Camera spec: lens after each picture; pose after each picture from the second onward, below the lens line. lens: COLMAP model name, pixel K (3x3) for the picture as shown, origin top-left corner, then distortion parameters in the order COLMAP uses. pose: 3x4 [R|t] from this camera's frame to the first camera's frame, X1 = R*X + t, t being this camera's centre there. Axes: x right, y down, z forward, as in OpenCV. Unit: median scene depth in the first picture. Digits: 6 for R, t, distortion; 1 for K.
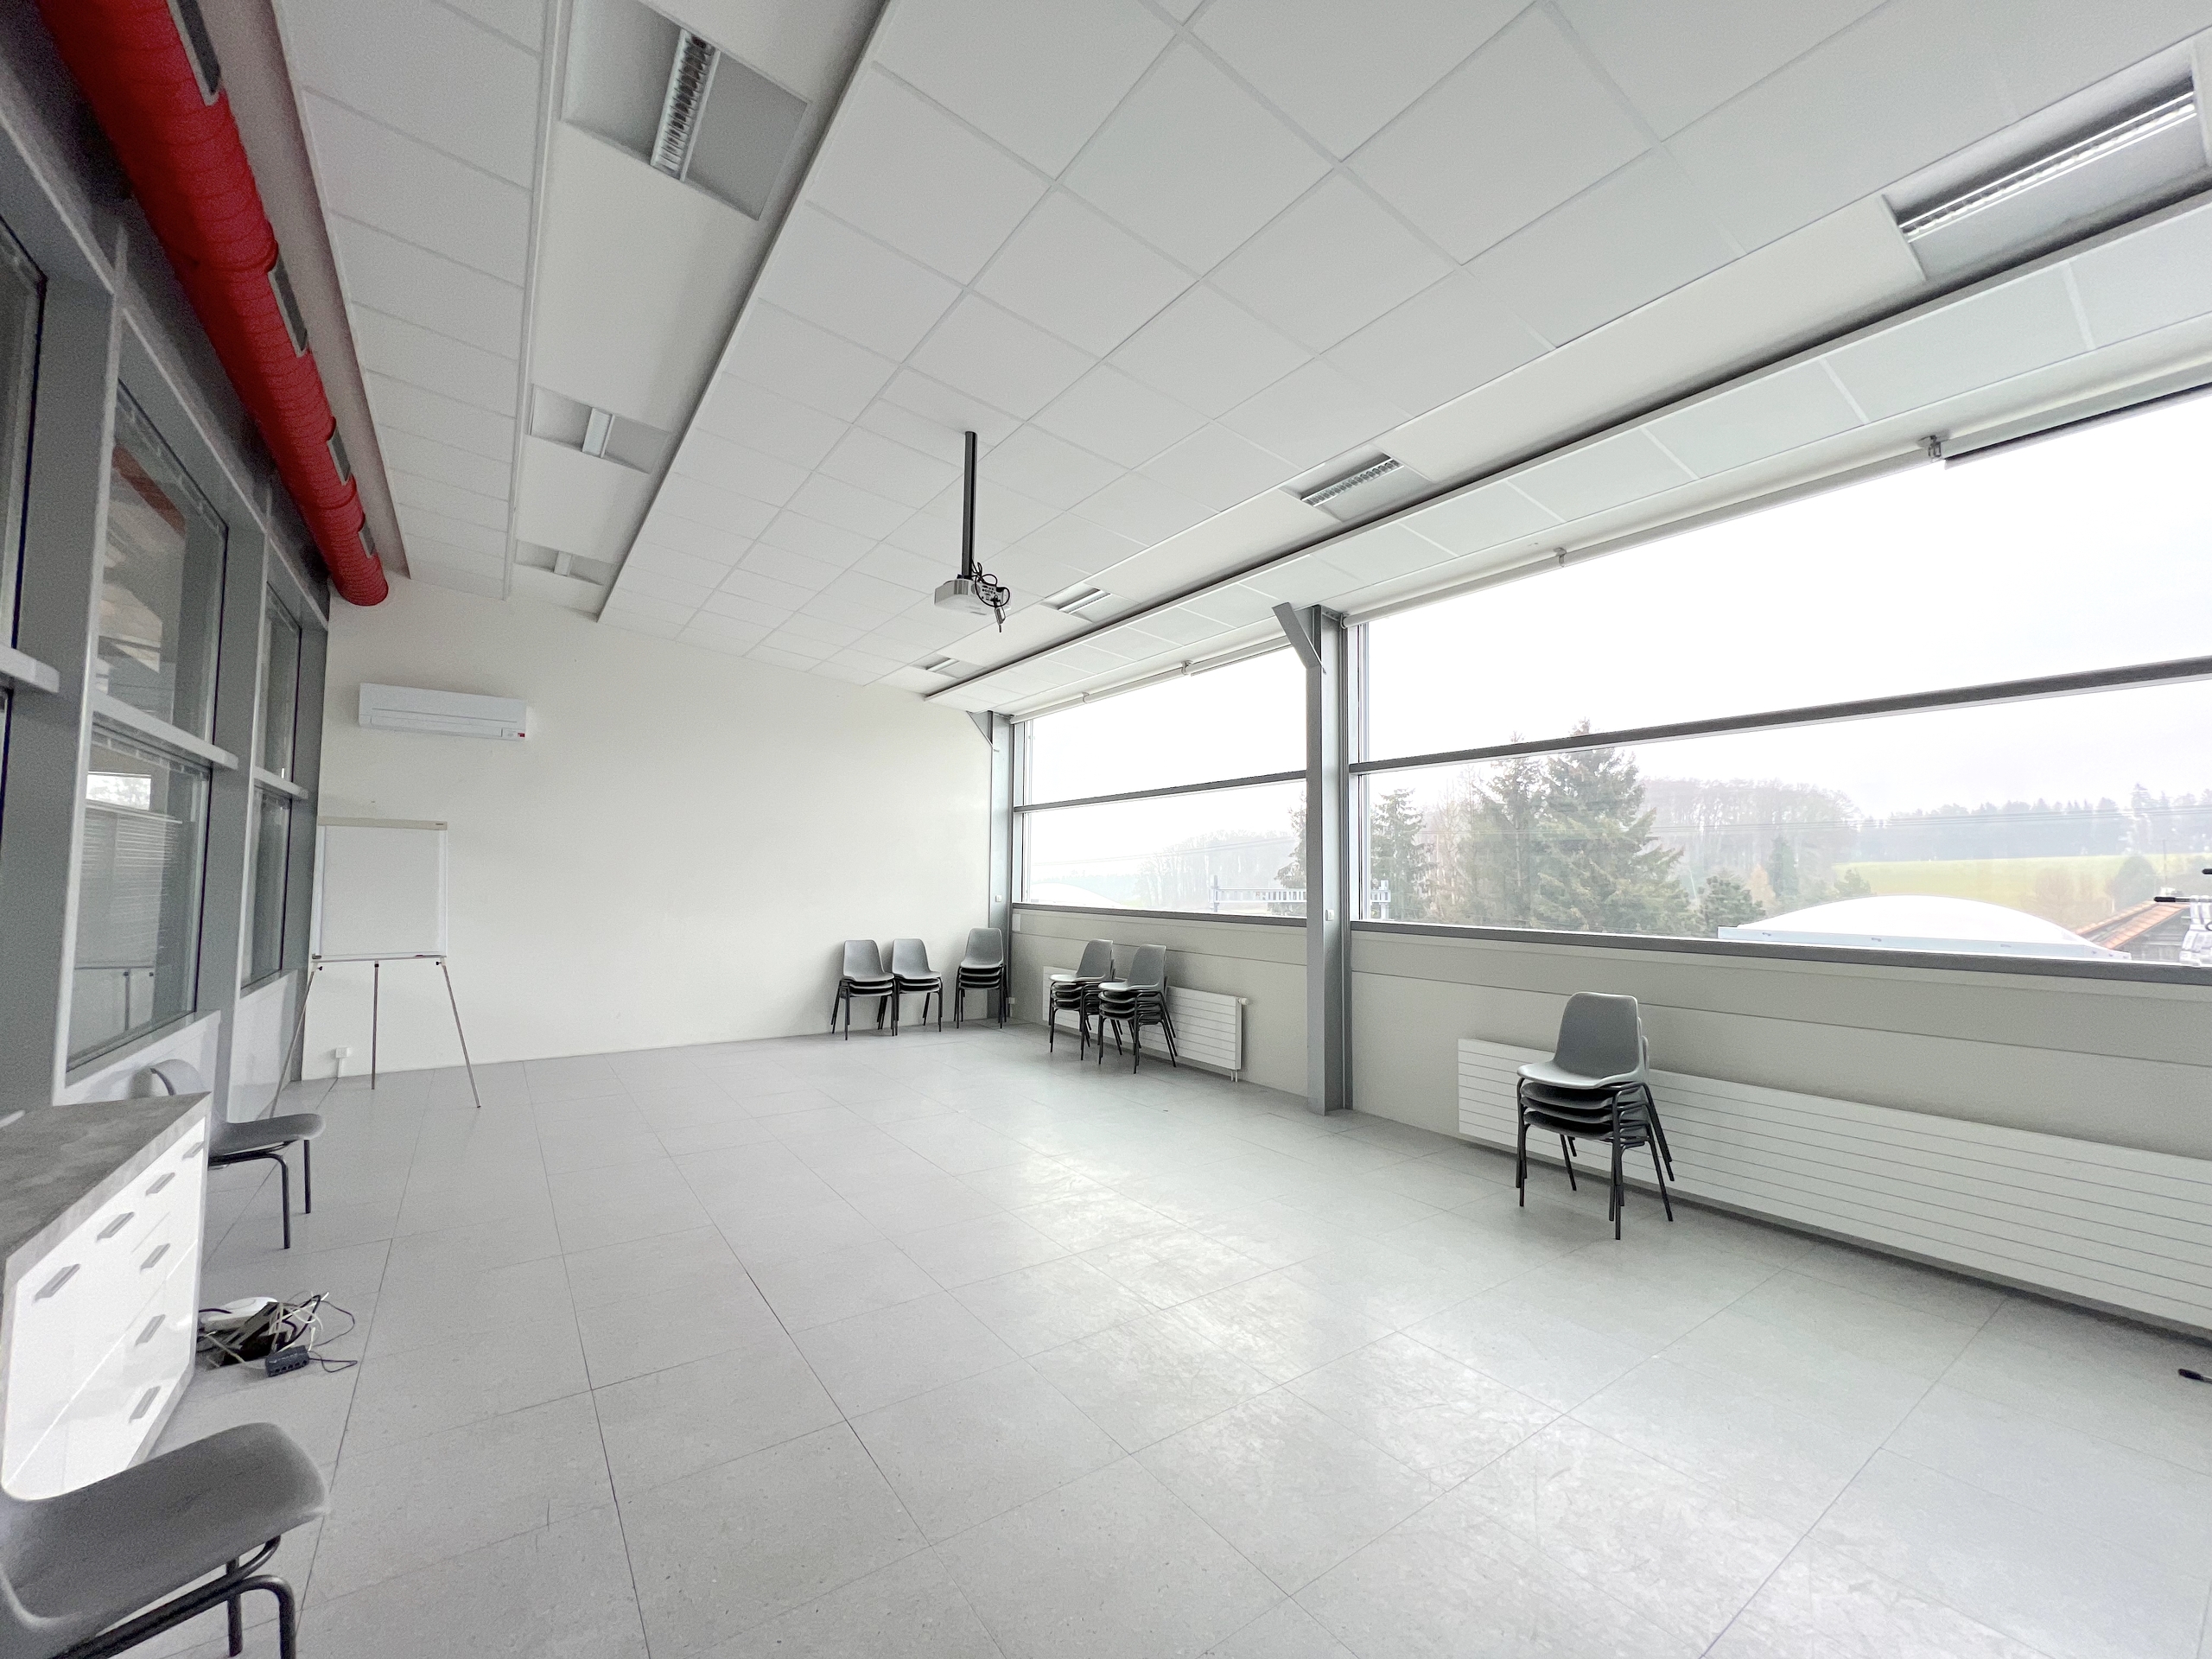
lens RADIAL K [[883.6, 0, 1106.4], [0, 883.6, 845.3], [0, 0, 1]] dist [-0.007272, -0.000292]
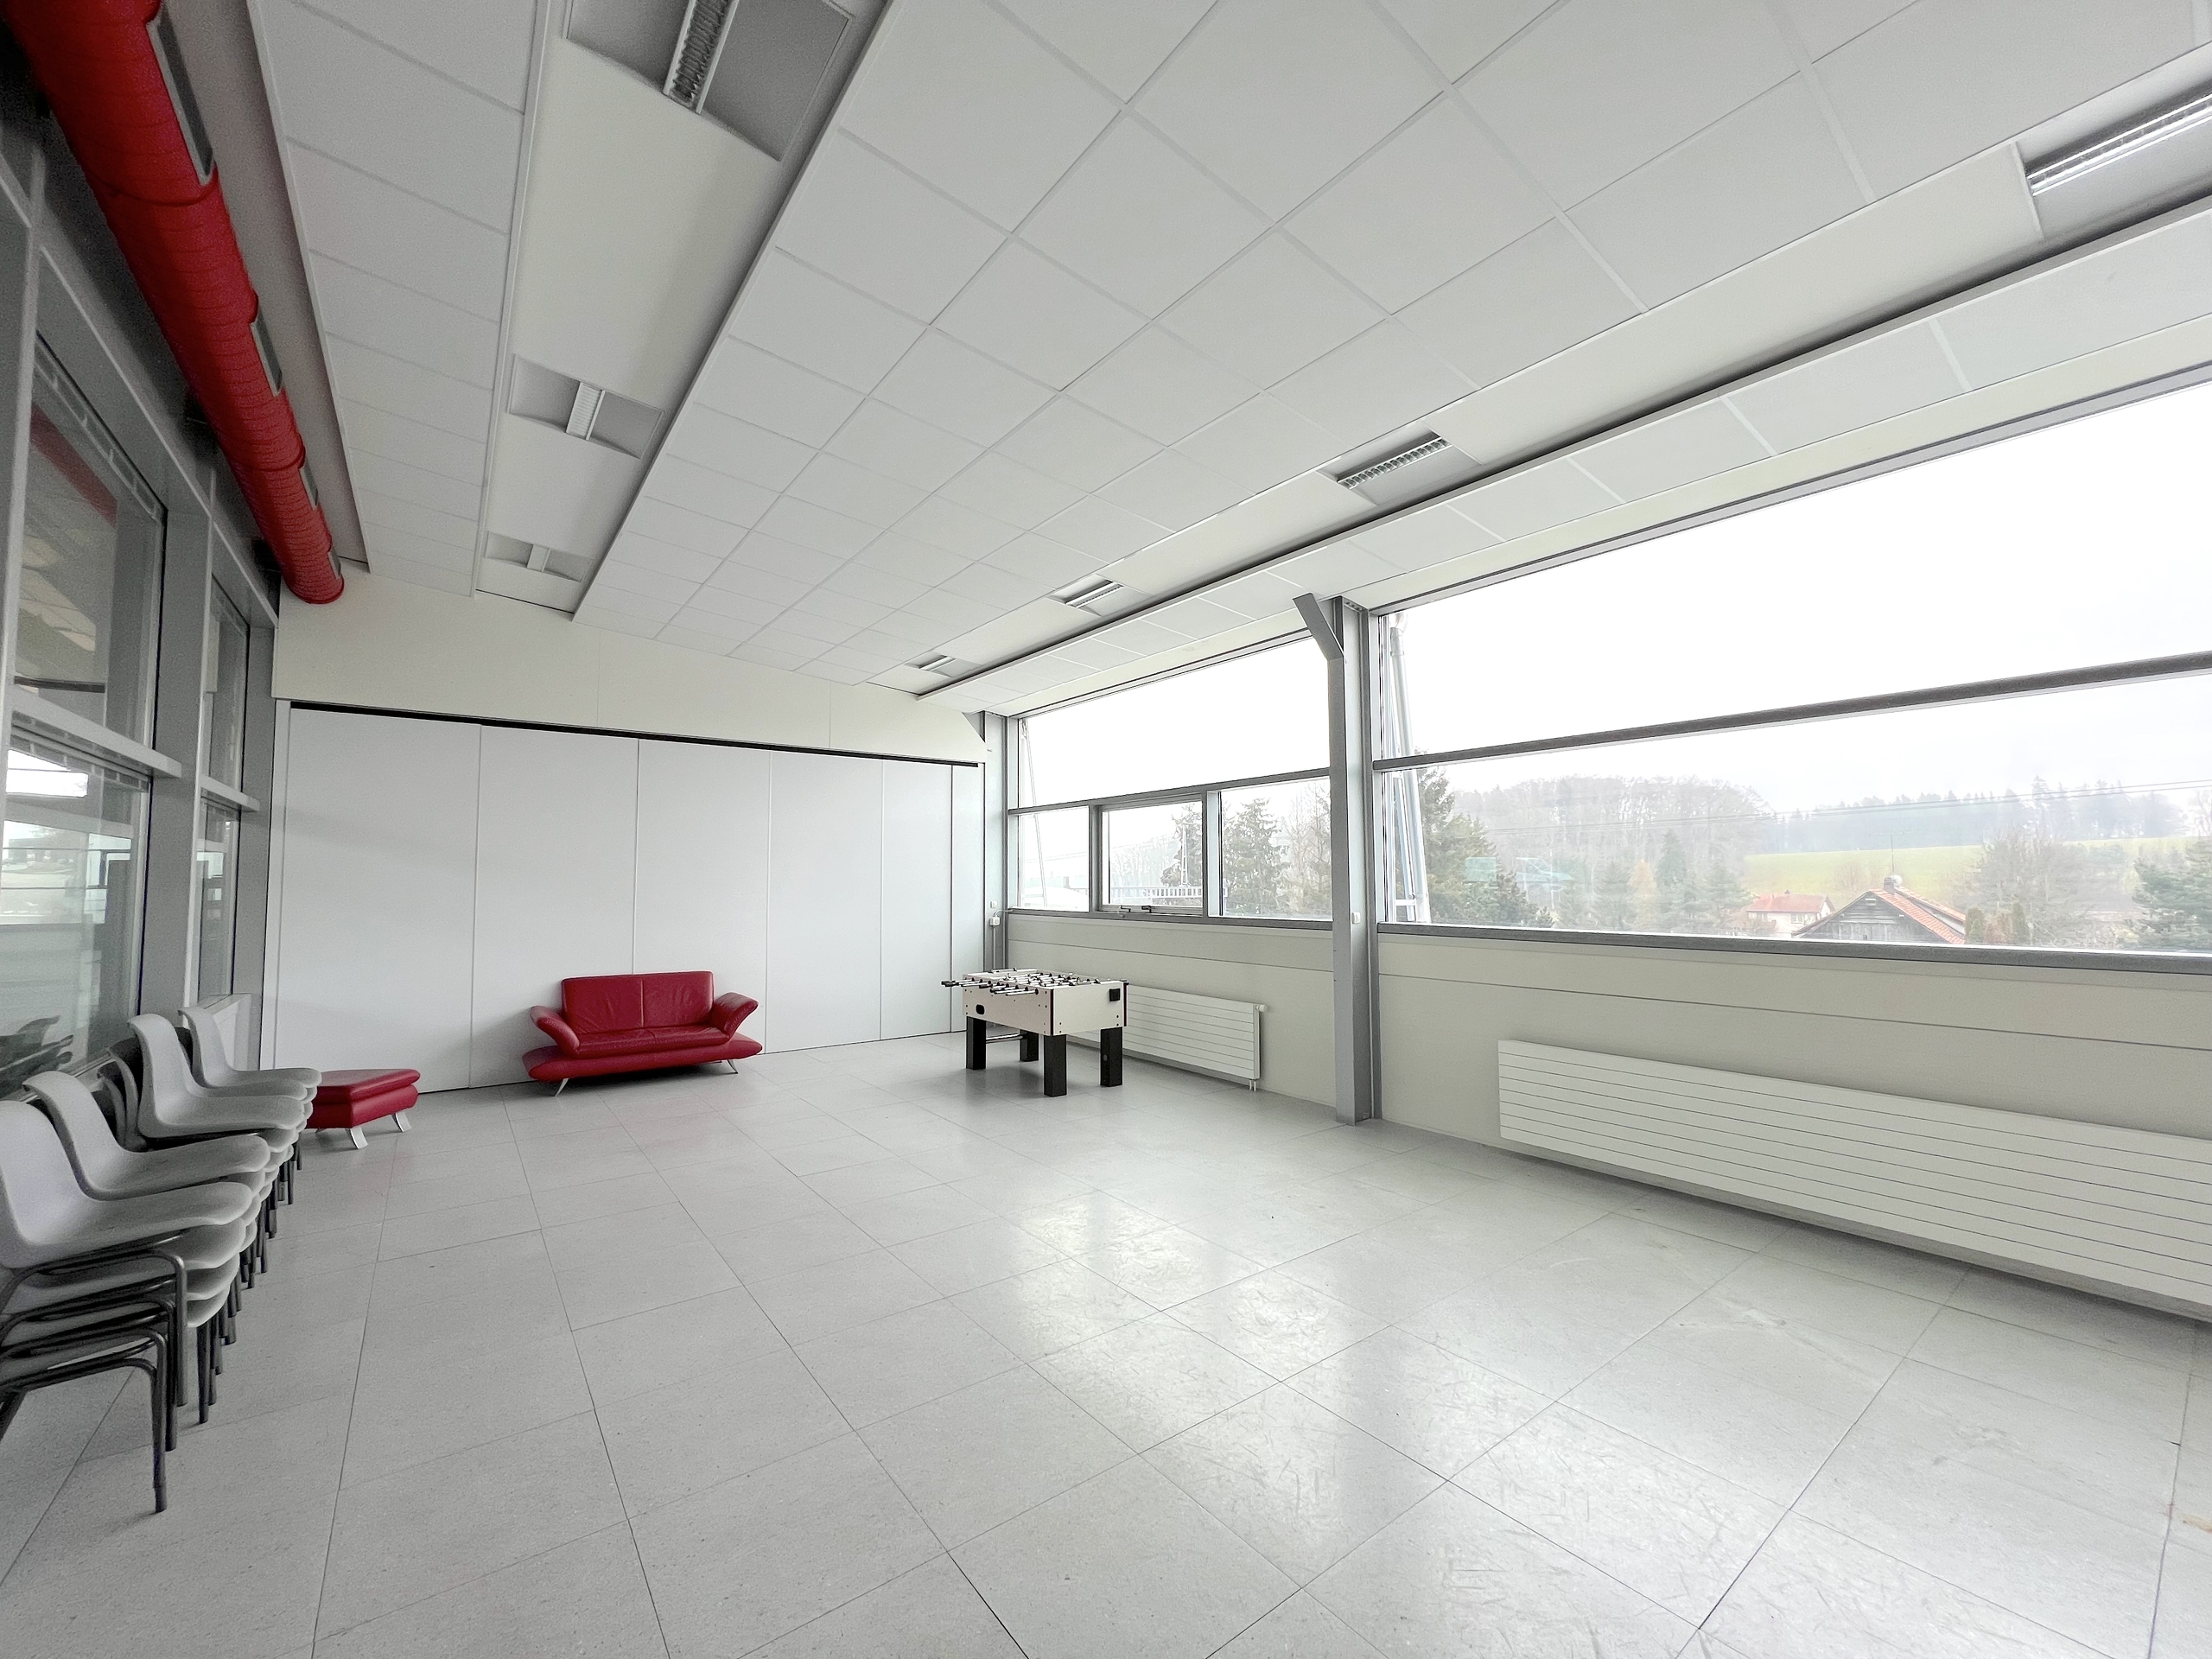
lens RADIAL K [[883.6, 0, 1109.2], [0, 883.6, 845.3], [0, 0, 1]] dist [-0.007272, -0.000292]
pose [[0.999305, -0.013044, 0.034907, -0.049392], [0.013102, 0.999913, -0.001430, -0.002447], [-0.034885, 0.001886, 0.999390, 0.047443]]
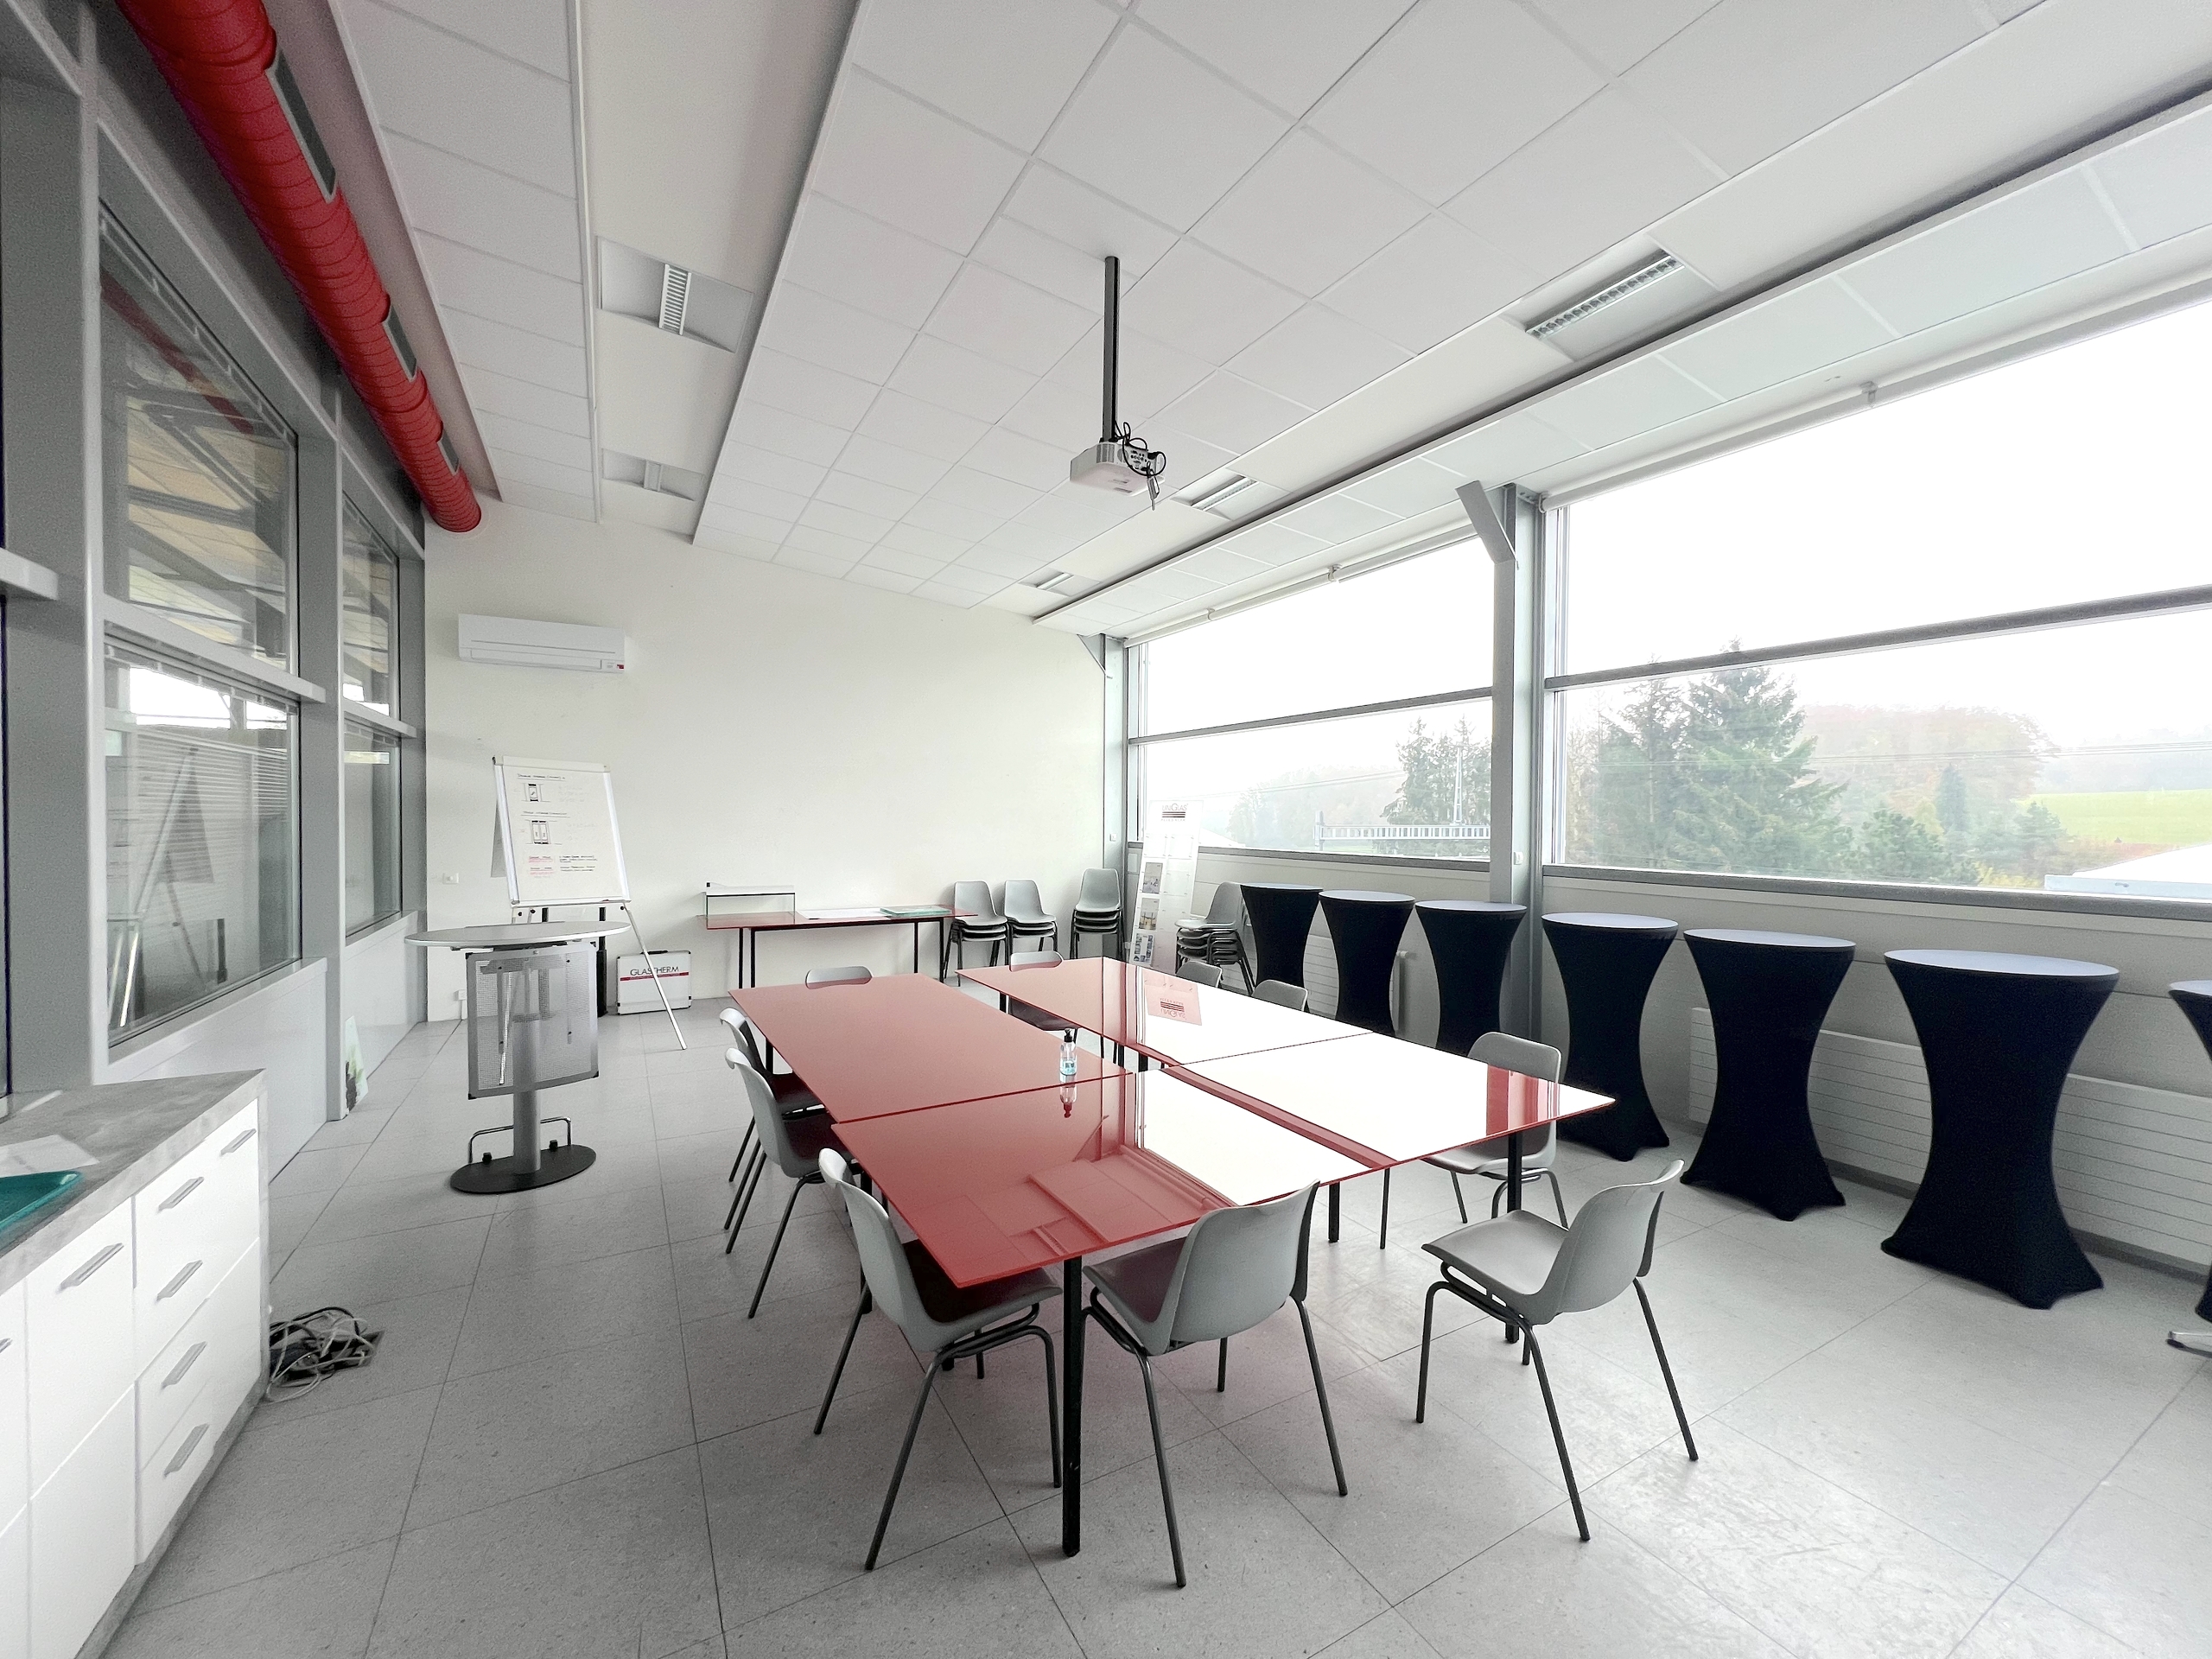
lens RADIAL K [[883.6, 0, 1103.0], [0, 883.6, 849.7], [0, 0, 1]] dist [-0.007272, -0.000292]
pose [[0.994145, 0.001300, -0.108043, -0.052409], [0.006954, 0.997084, 0.075988, 0.003832], [0.107826, -0.076295, 0.991238, 0.117570]]
